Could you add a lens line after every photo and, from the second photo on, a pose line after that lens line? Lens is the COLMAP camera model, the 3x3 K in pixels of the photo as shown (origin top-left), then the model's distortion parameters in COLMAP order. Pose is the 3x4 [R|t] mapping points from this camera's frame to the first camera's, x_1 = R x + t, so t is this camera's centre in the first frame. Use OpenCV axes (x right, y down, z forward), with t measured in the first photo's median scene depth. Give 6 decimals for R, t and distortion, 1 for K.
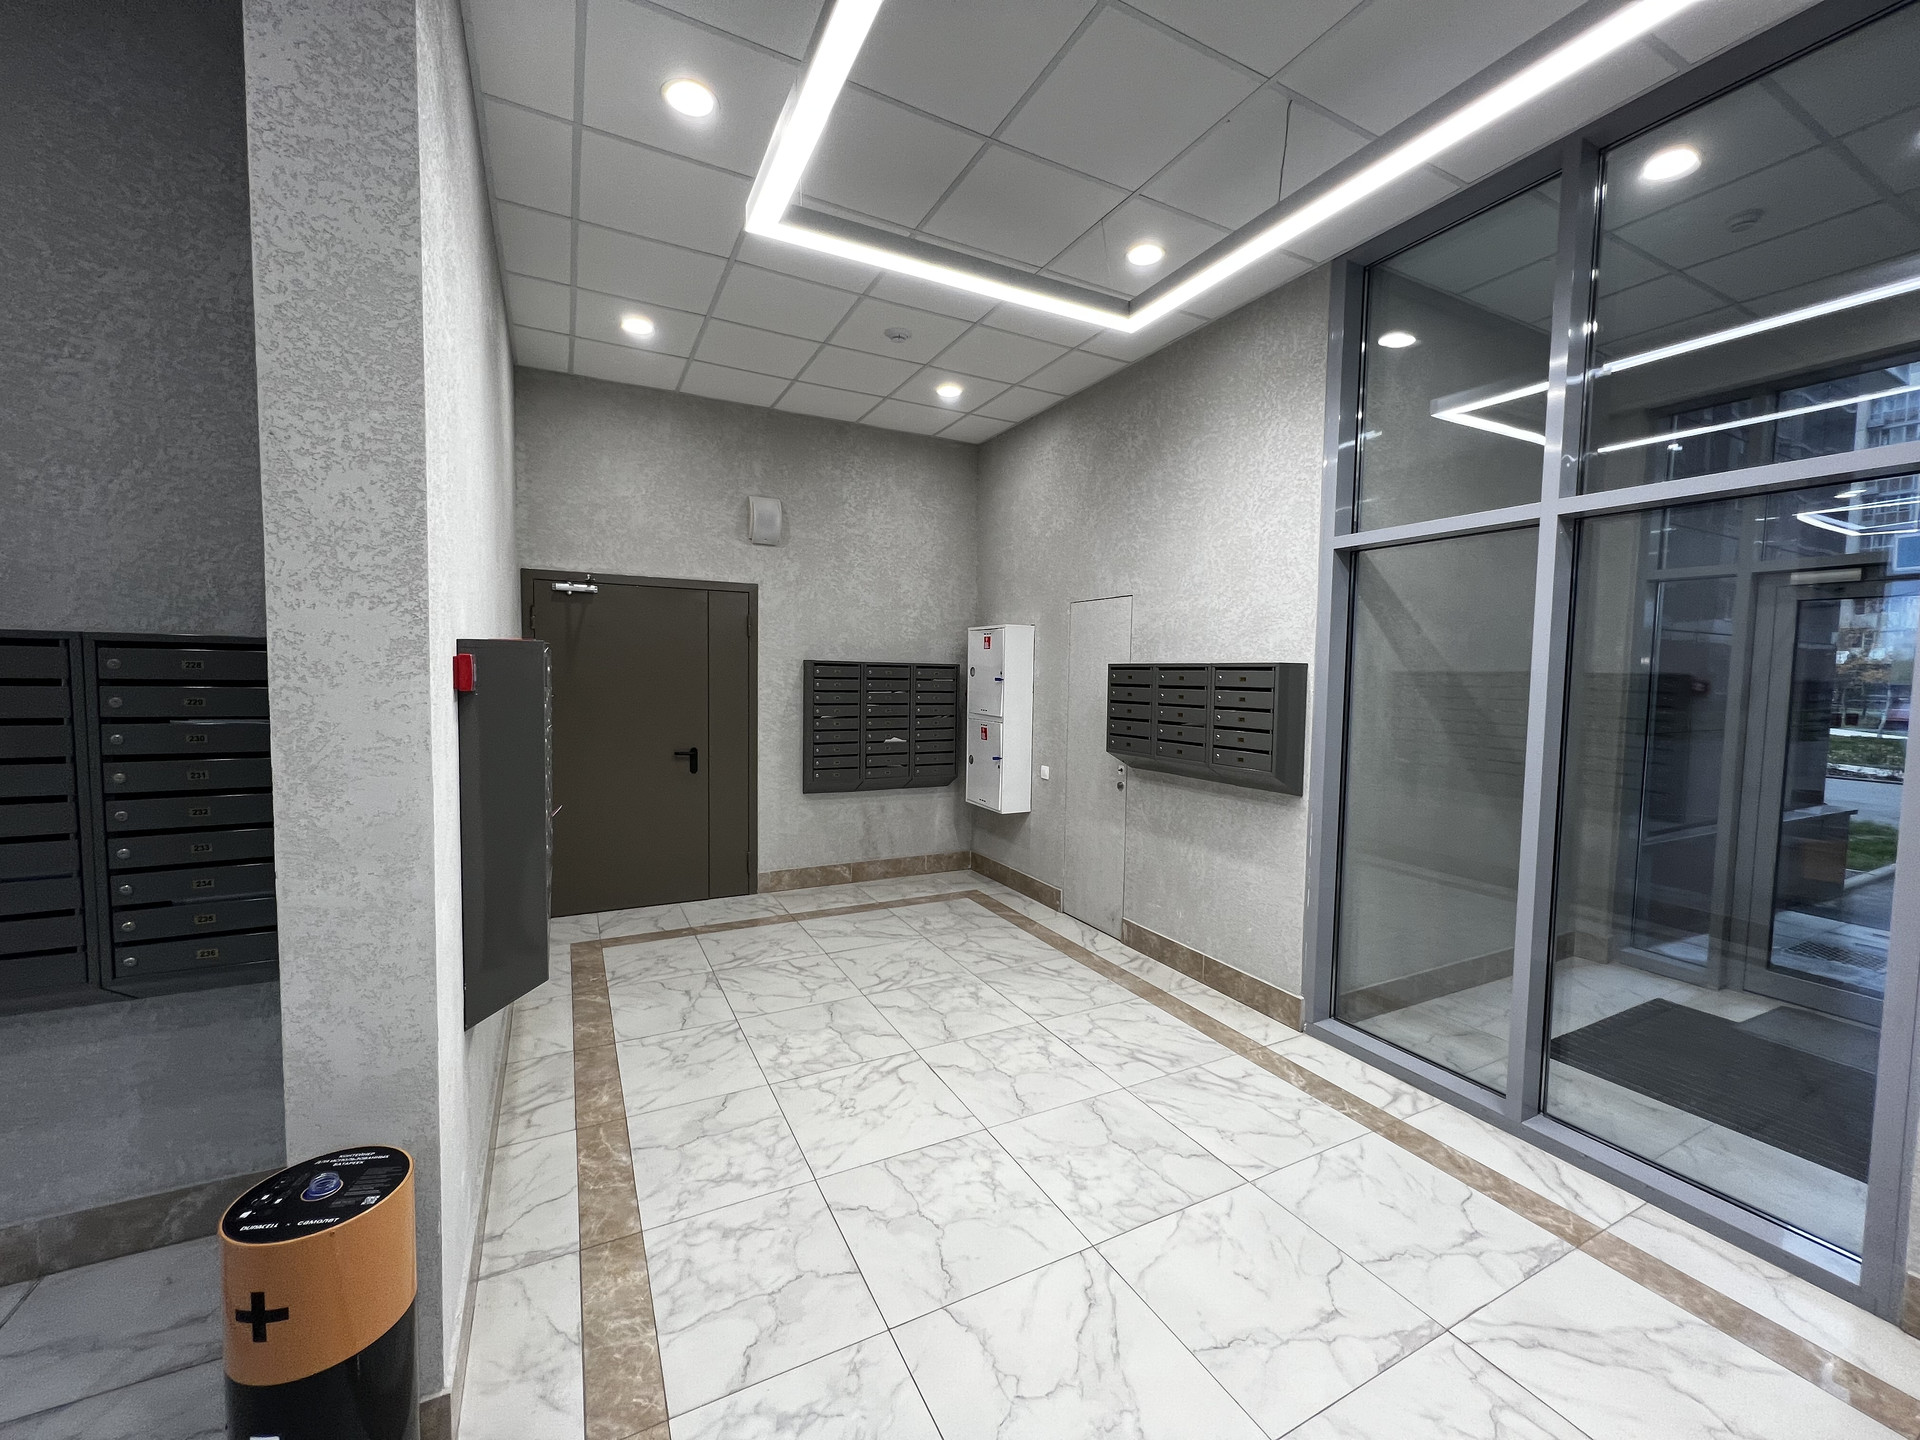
lens RADIAL K [[767.9, 0, 963.9], [0, 767.9, 717.2], [0, 0, 1]] dist [-0.001566, 0.000821]
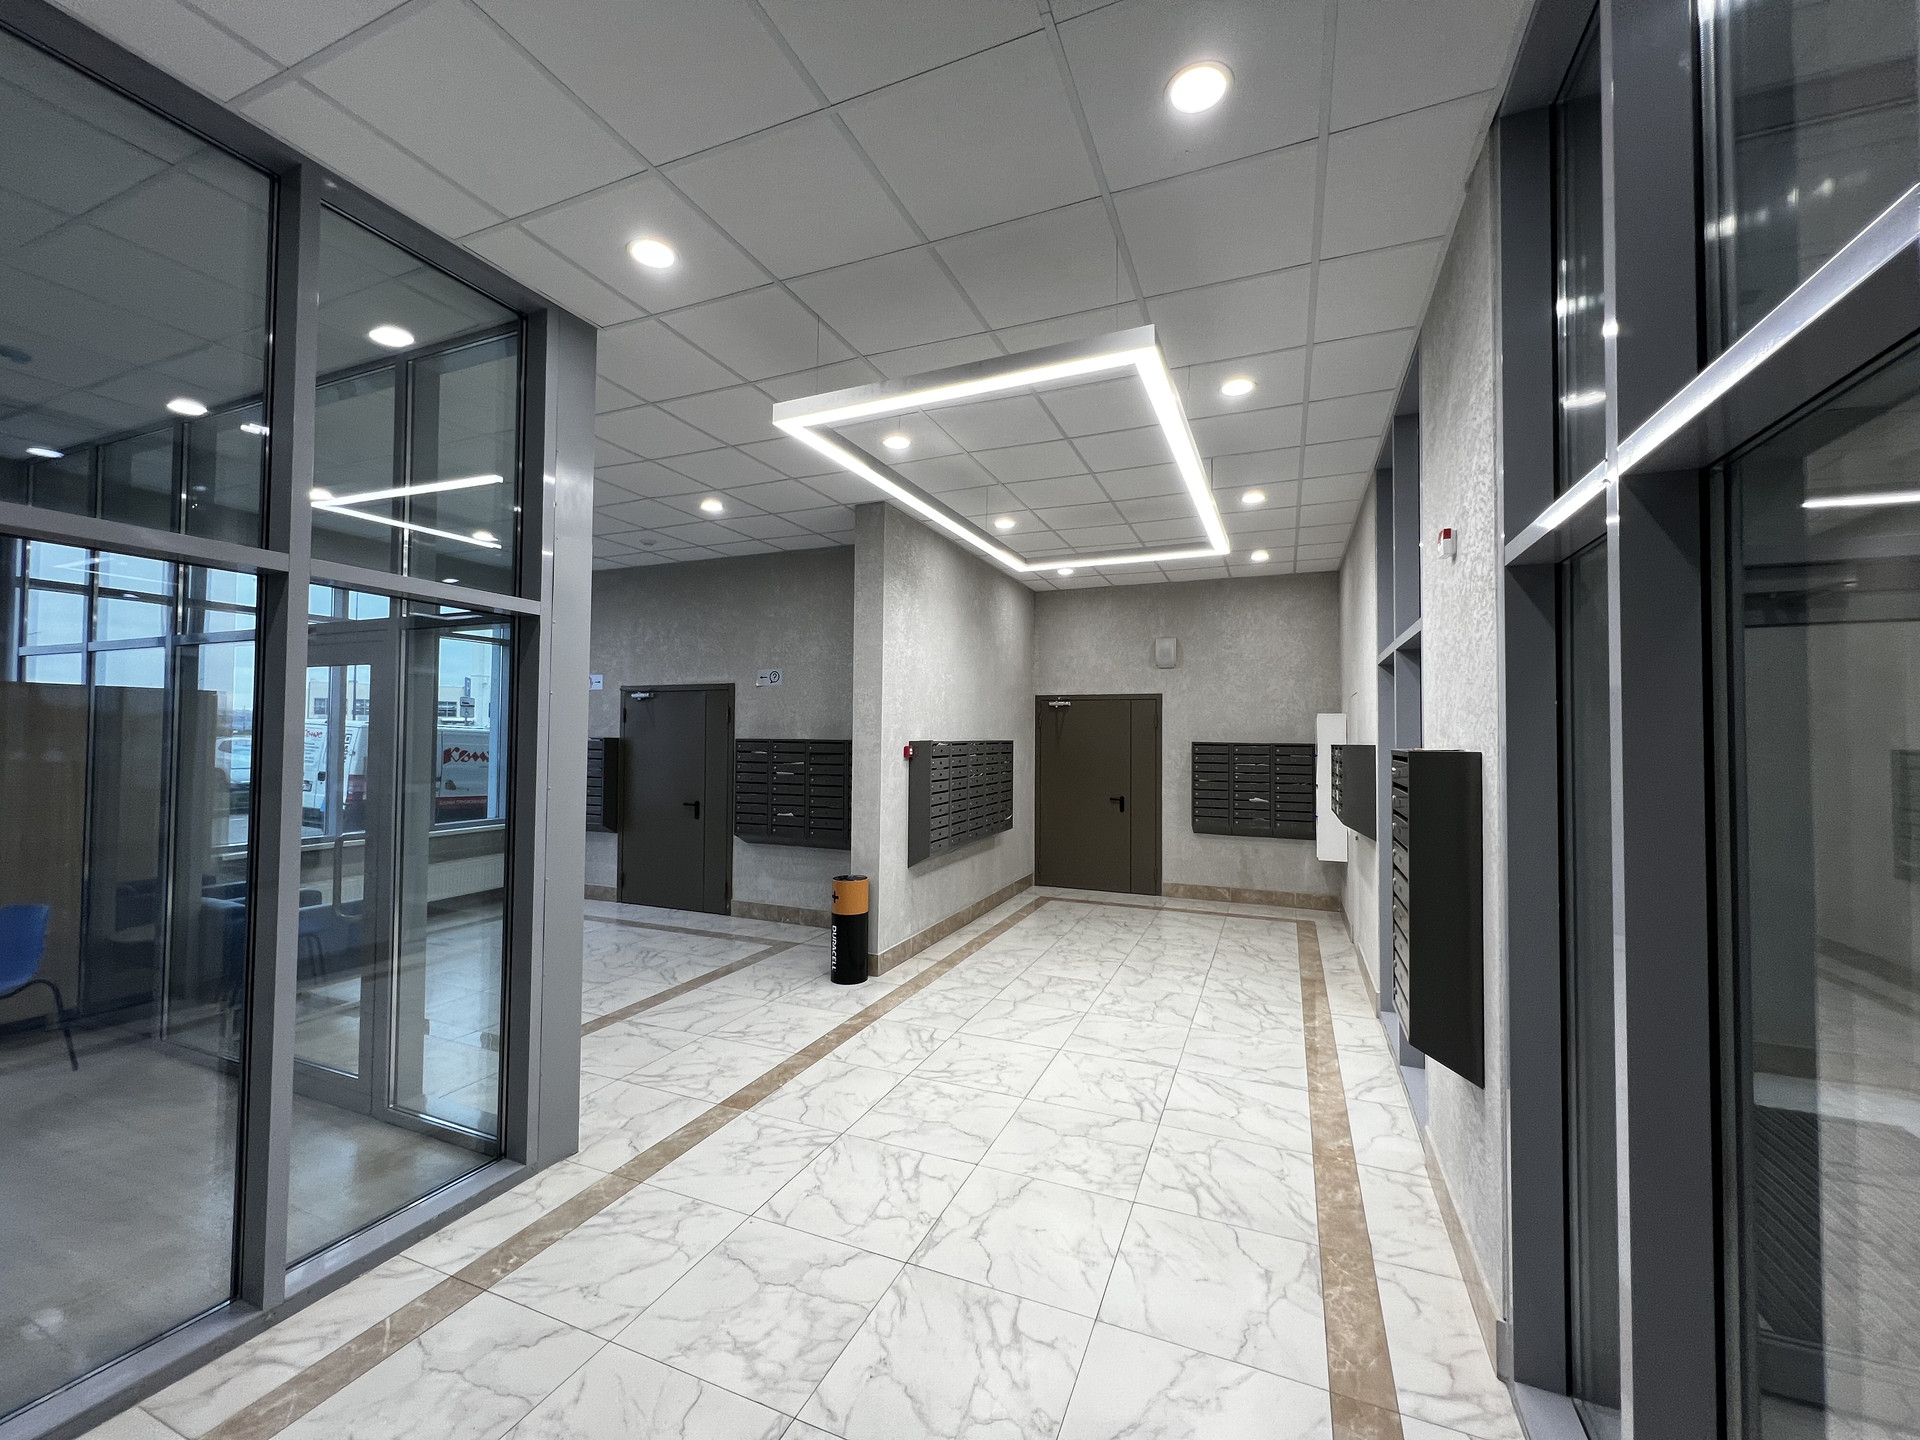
lens RADIAL K [[767.9, 0, 959.7], [0, 767.9, 718.3], [0, 0, 1]] dist [-0.001566, 0.000821]
pose [[0.635934, -0.032787, -0.771046, 1.243102], [-0.042008, 0.996145, -0.077005, 0.026097], [0.770599, 0.081360, 0.632106, -0.552874]]
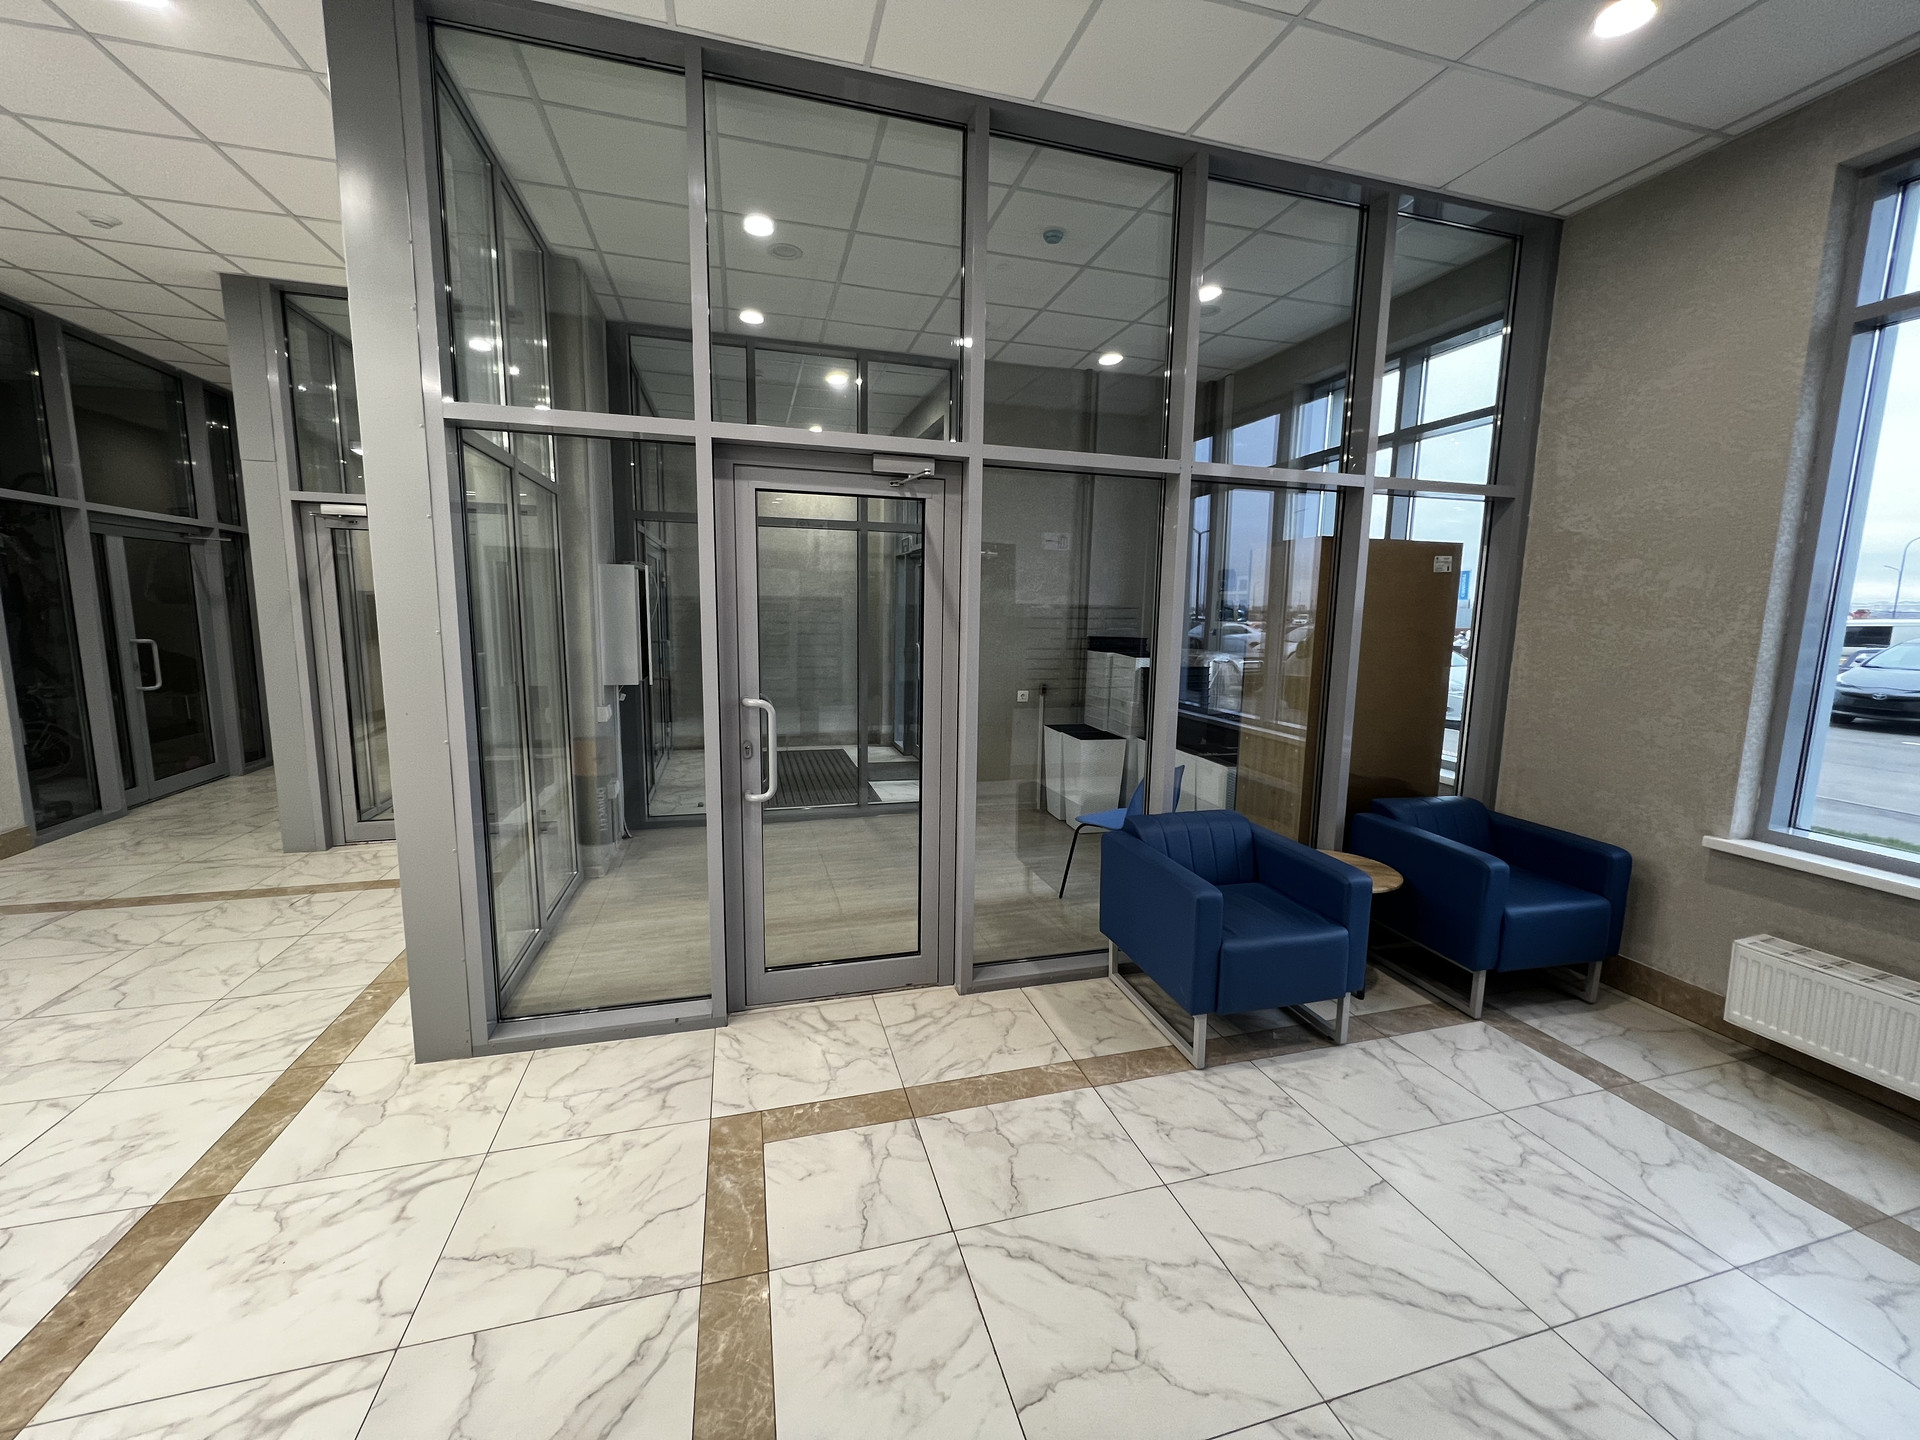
lens RADIAL K [[767.9, 0, 964.0], [0, 767.9, 719.1], [0, 0, 1]] dist [-0.001566, 0.000821]
pose [[-0.978650, -0.063109, 0.195607, -0.756220], [-0.022818, 0.979171, 0.201750, -0.032294], [-0.204265, 0.192980, -0.959705, 0.438714]]
